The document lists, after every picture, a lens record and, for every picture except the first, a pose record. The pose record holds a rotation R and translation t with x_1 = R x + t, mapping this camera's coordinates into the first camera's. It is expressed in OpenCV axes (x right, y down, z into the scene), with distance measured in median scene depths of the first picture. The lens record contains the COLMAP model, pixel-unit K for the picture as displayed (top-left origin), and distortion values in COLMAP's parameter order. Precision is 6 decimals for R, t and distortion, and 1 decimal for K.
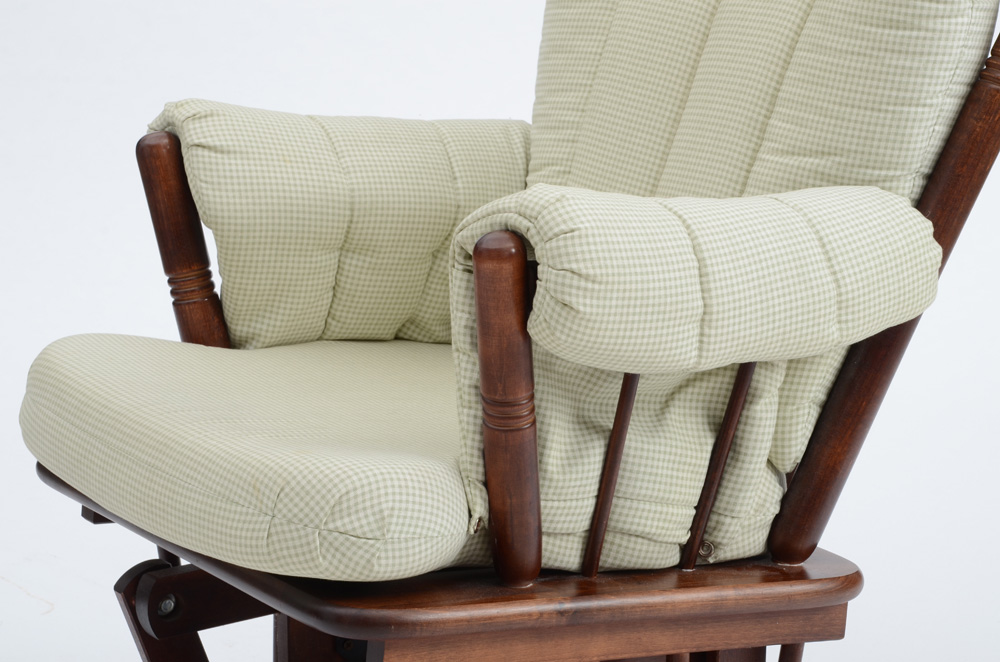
lens RADIAL K [[2694.7, 0, 505.5], [0, 2694.7, 331.3], [0, 0, 1]] dist [0.695081, 0.000000]
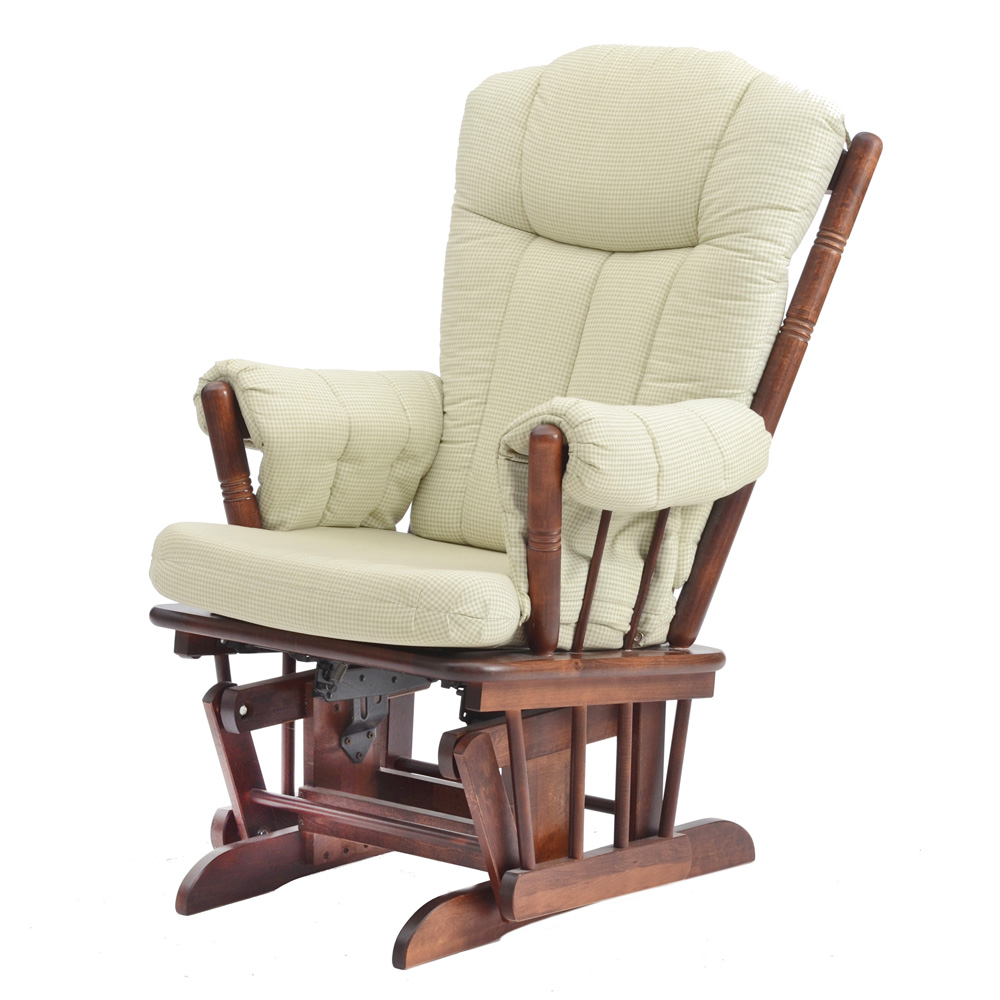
lens RADIAL K [[4099.3, 0, 501.0], [0, 4099.3, 501.4], [0, 0, 1]] dist [0.523545, 0.000000]
pose [[0.958980, -0.030954, 0.281777, -0.654177], [0.051222, 0.996580, -0.064849, 0.150929], [-0.278806, 0.076622, 0.957286, -1.208783]]
